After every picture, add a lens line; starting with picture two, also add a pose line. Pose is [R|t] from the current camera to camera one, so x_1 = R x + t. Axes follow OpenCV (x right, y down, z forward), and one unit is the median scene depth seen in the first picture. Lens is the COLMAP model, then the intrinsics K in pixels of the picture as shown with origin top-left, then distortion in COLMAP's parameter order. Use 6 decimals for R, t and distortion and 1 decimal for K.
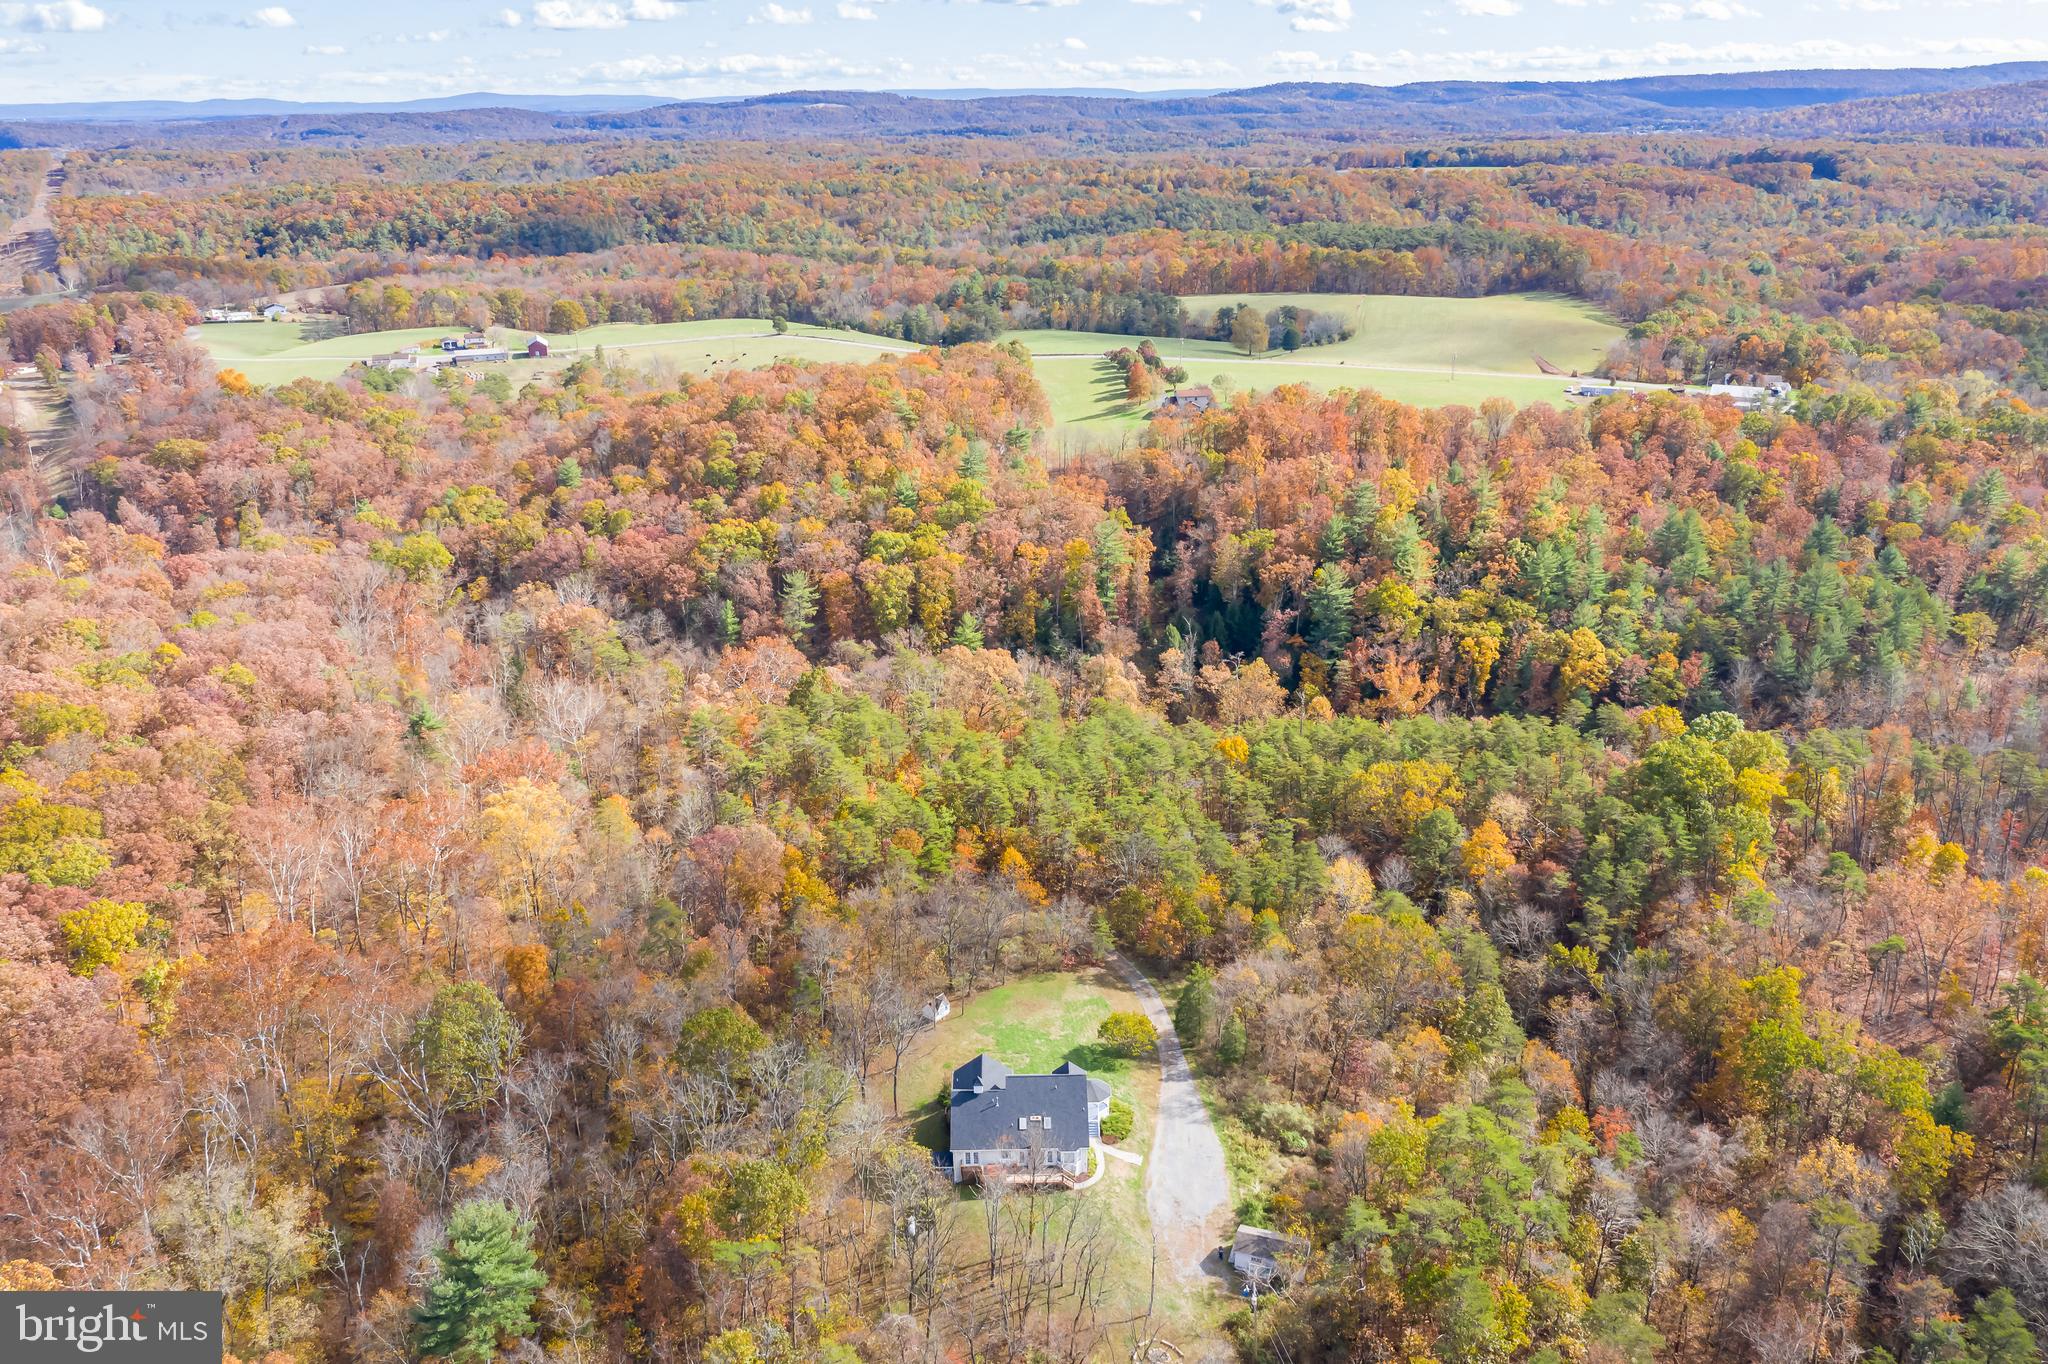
lens RADIAL K [[1620.3, 0, 1027.0], [0, 1620.3, 675.2], [0, 0, 1]] dist [-0.012785, 0.001155]
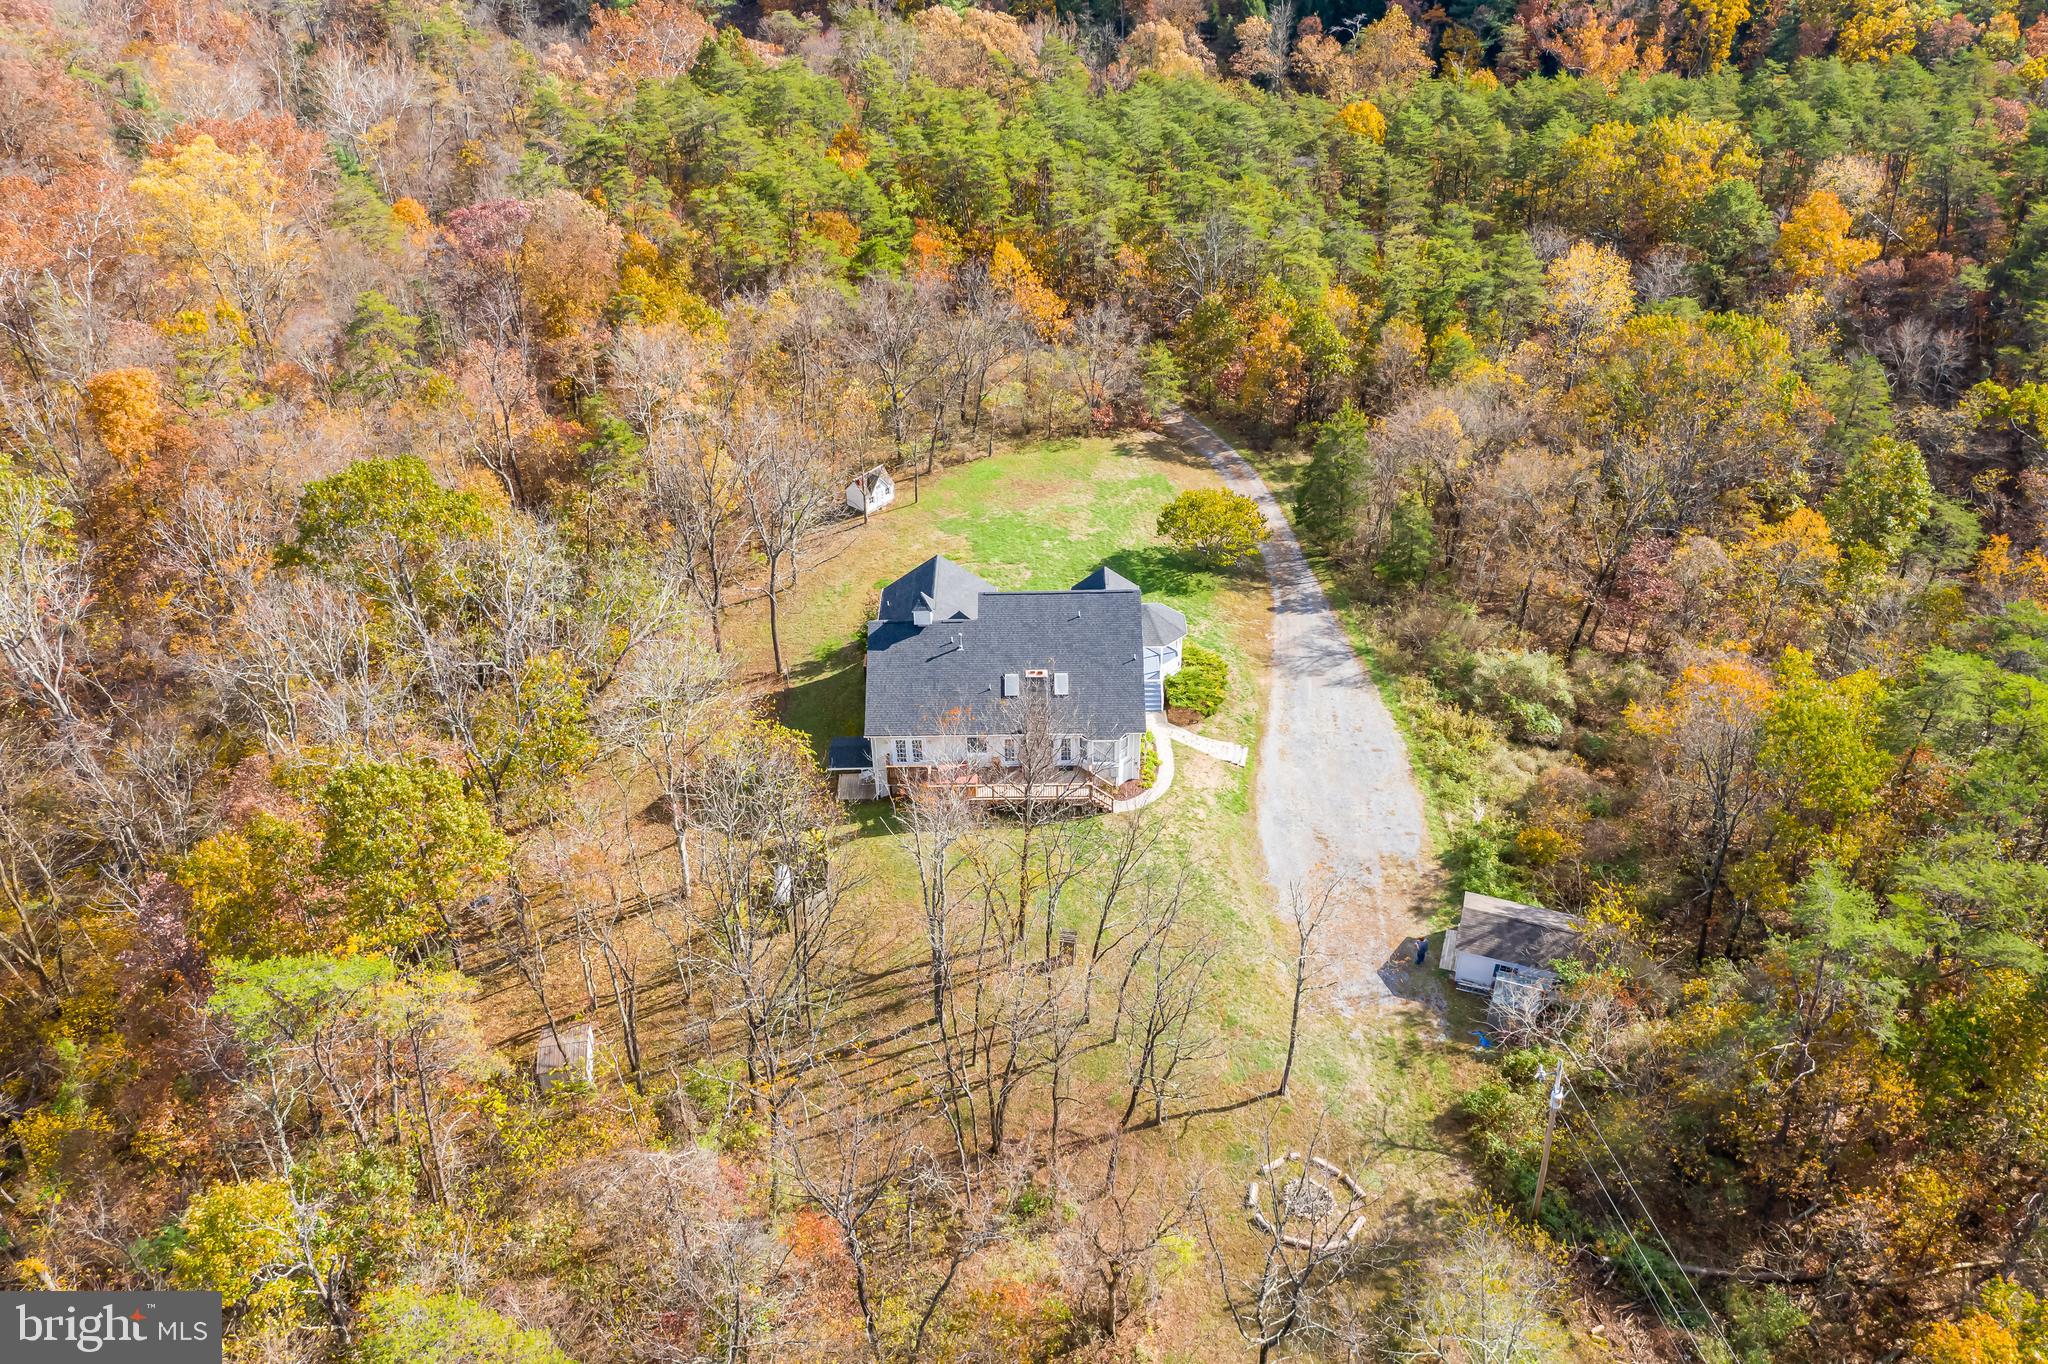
lens RADIAL K [[1620.3, 0, 1027.0], [0, 1620.3, 675.2], [0, 0, 1]] dist [-0.012785, 0.001155]
pose [[0.999885, 0.004440, -0.014530, 0.004755], [-0.000564, 0.966530, 0.256555, 0.074703], [0.015183, -0.256517, 0.966420, 0.265259]]
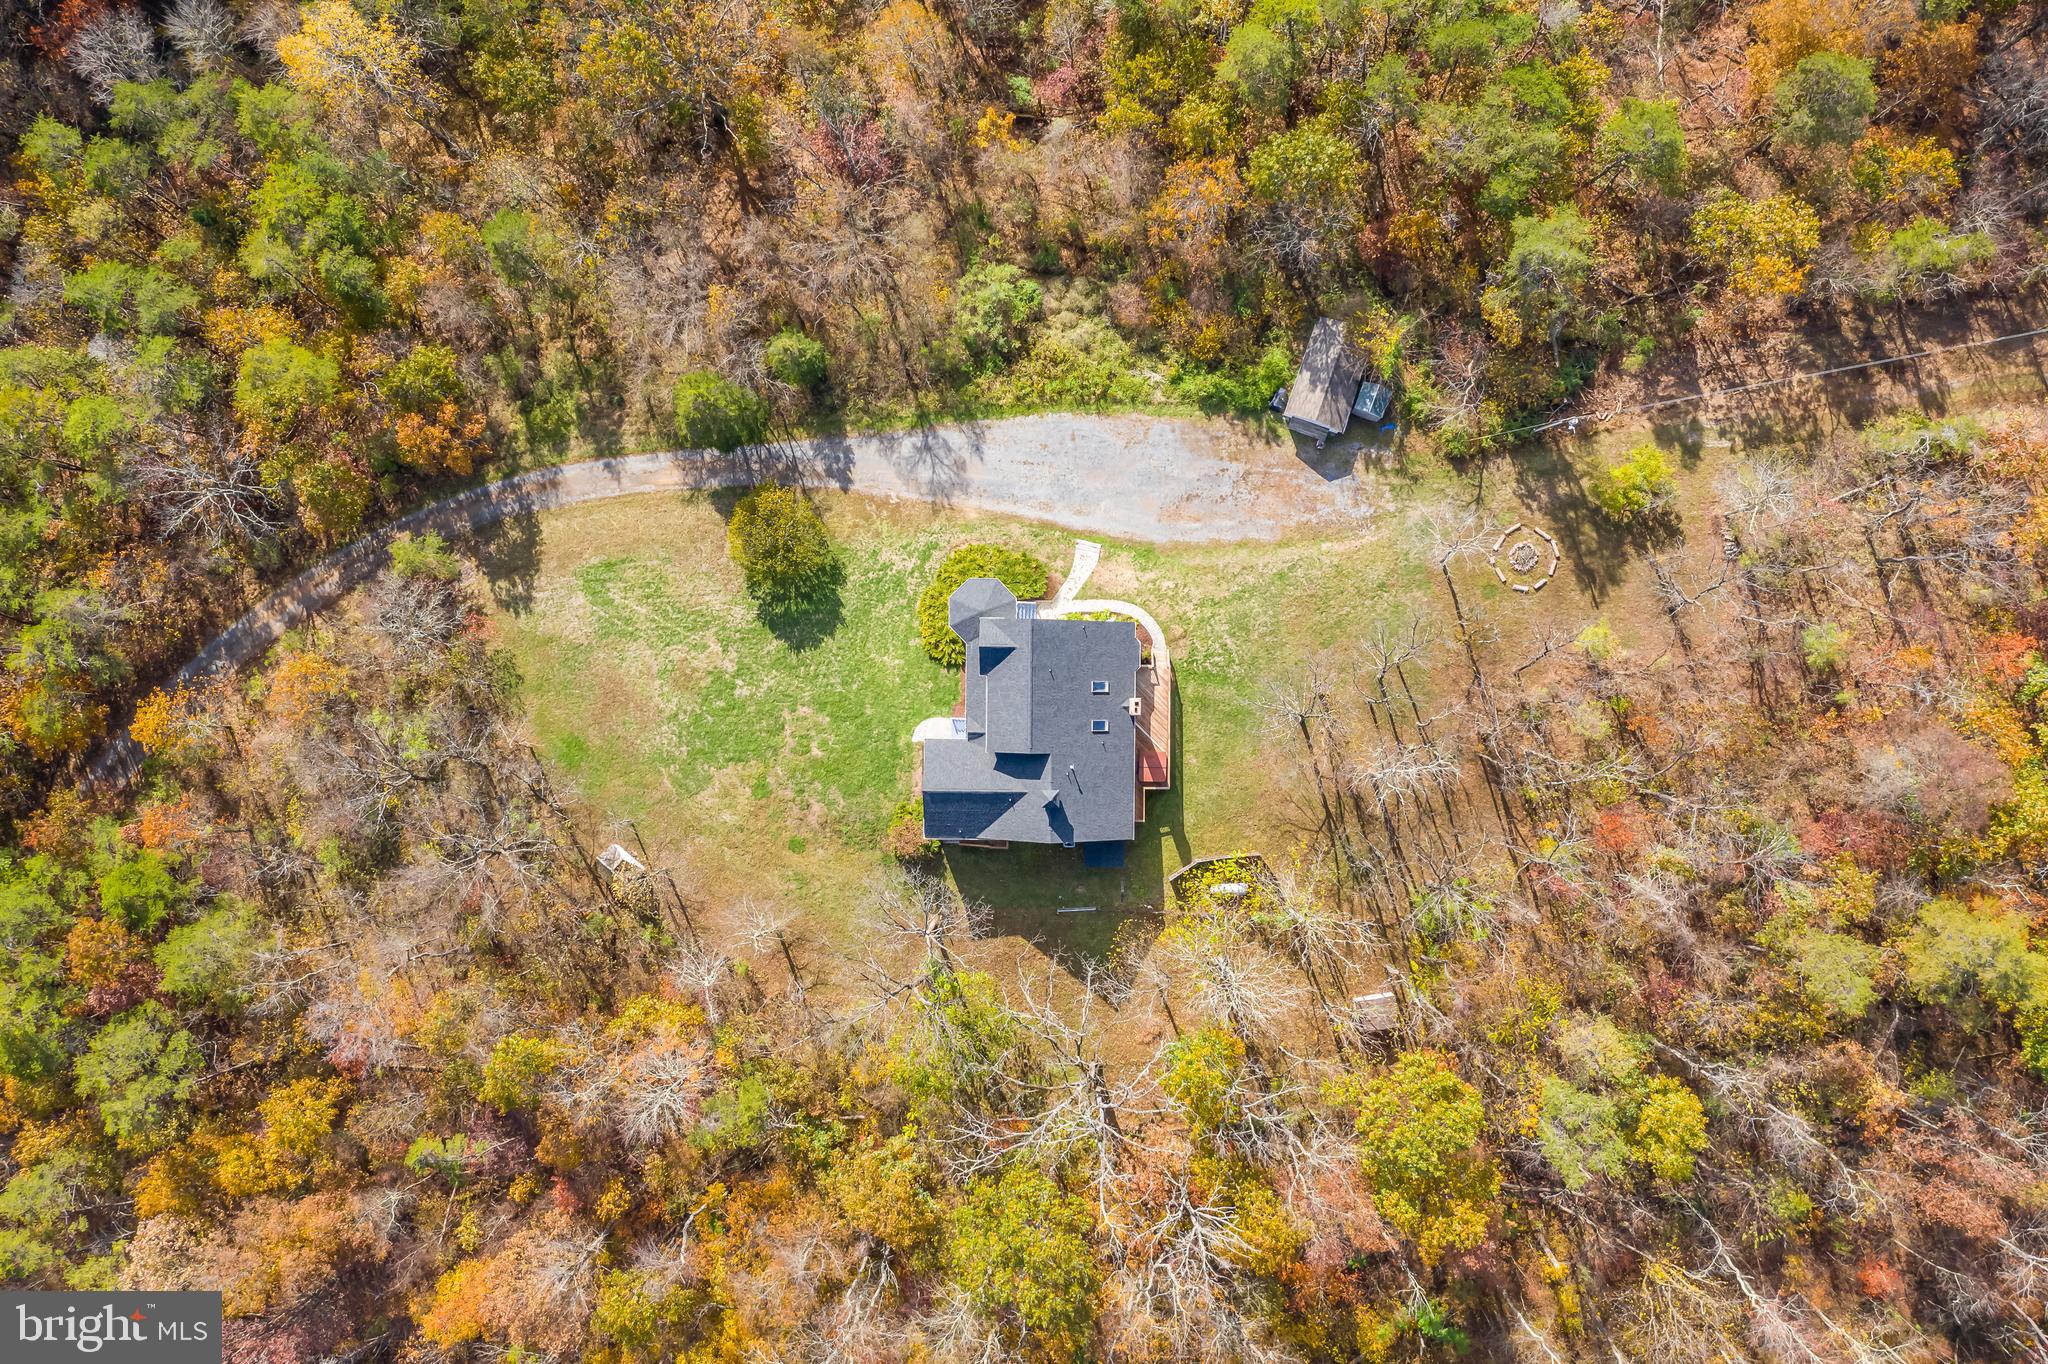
lens RADIAL K [[1620.3, 0, 1027.0], [0, 1620.3, 675.2], [0, 0, 1]] dist [-0.012785, 0.001155]
pose [[0.023301, -0.999728, -0.000710, 0.008760], [0.352022, 0.007540, 0.935961, -0.165087], [-0.935702, -0.022059, 0.352102, 0.410318]]
